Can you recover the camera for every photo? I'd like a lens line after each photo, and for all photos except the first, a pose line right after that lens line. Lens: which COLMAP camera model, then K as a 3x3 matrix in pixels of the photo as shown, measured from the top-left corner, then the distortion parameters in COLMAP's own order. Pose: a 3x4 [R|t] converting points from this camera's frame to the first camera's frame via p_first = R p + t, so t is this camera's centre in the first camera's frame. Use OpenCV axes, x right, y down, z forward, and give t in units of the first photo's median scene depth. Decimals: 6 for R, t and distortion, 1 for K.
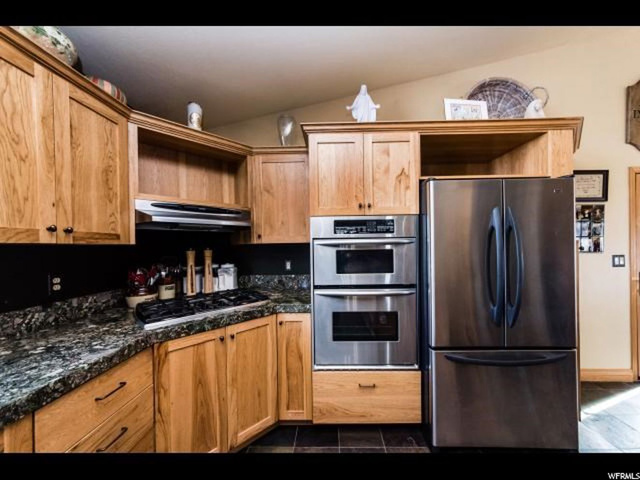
lens RADIAL K [[225.2, 0, 320.0], [0, 225.2, 246.8], [0, 0, 1]] dist [0.000923, 0.000596]
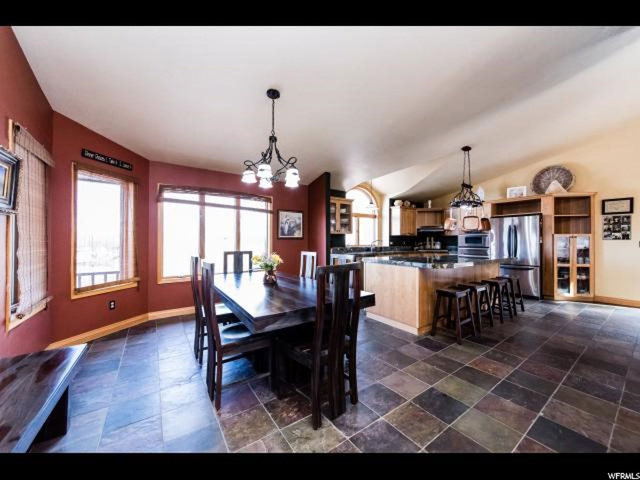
lens RADIAL K [[248.3, 0, 311.6], [0, 248.3, 238.8], [0, 0, 1]] dist [-0.011174, 0.000320]
pose [[0.572893, 0.007195, -0.819599, 1.915006], [-0.018383, 0.999823, -0.004073, 0.101899], [0.819424, 0.017400, 0.572924, -3.323586]]
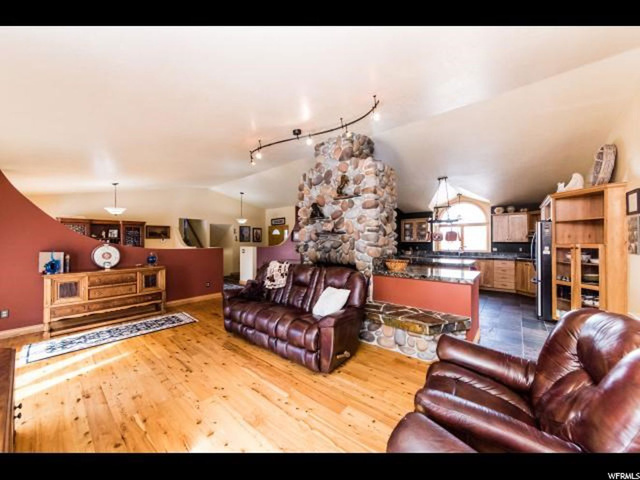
lens RADIAL K [[225.2, 0, 323.6], [0, 225.2, 240.3], [0, 0, 1]] dist [0.000923, 0.000596]
pose [[-0.597446, 0.008357, -0.801865, 4.433362], [-0.000072, 0.999945, 0.010475, -0.080427], [0.801909, 0.006316, -0.597413, 0.400754]]
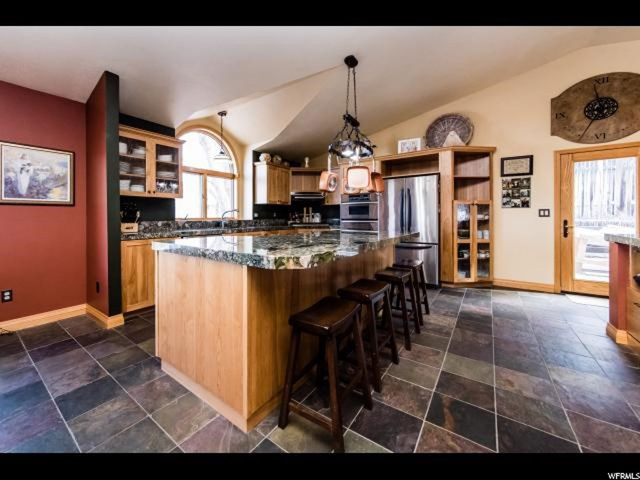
lens RADIAL K [[269.6, 0, 283.7], [0, 269.6, 216.6], [0, 0, 1]] dist [-0.000331, 0.000229]
pose [[0.801002, 0.009723, -0.598582, 1.374618], [-0.013790, 0.999902, -0.002211, 0.156452], [0.598502, 0.010025, 0.801058, -2.072096]]
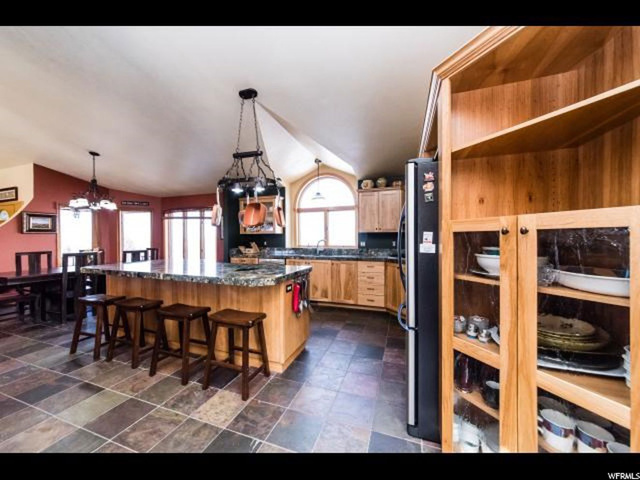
lens RADIAL K [[225.2, 0, 307.5], [0, 225.2, 240.0], [0, 0, 1]] dist [0.000923, 0.000596]
pose [[-0.329038, 0.019822, -0.944109, 1.978868], [-0.001064, 0.999771, 0.021361, 0.025171], [0.944316, 0.008033, -0.328942, 0.730173]]
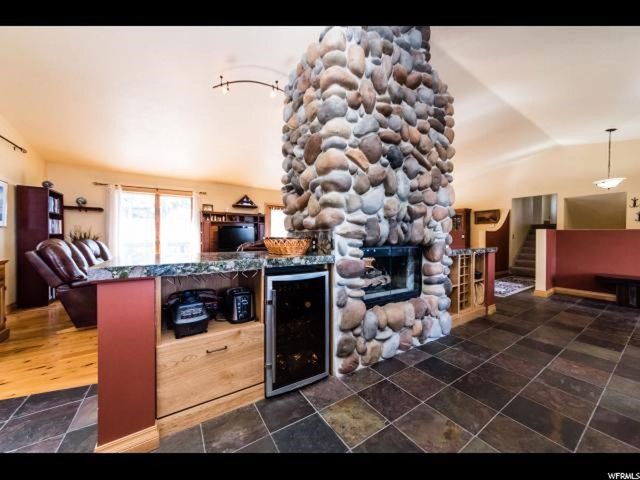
lens RADIAL K [[225.2, 0, 318.5], [0, 225.2, 234.7], [0, 0, 1]] dist [0.000923, 0.000596]
pose [[-0.539248, 0.011582, 0.842067, 1.018669], [0.008640, 0.999929, -0.008221, 0.148763], [-0.842103, 0.002842, -0.539310, 0.324357]]
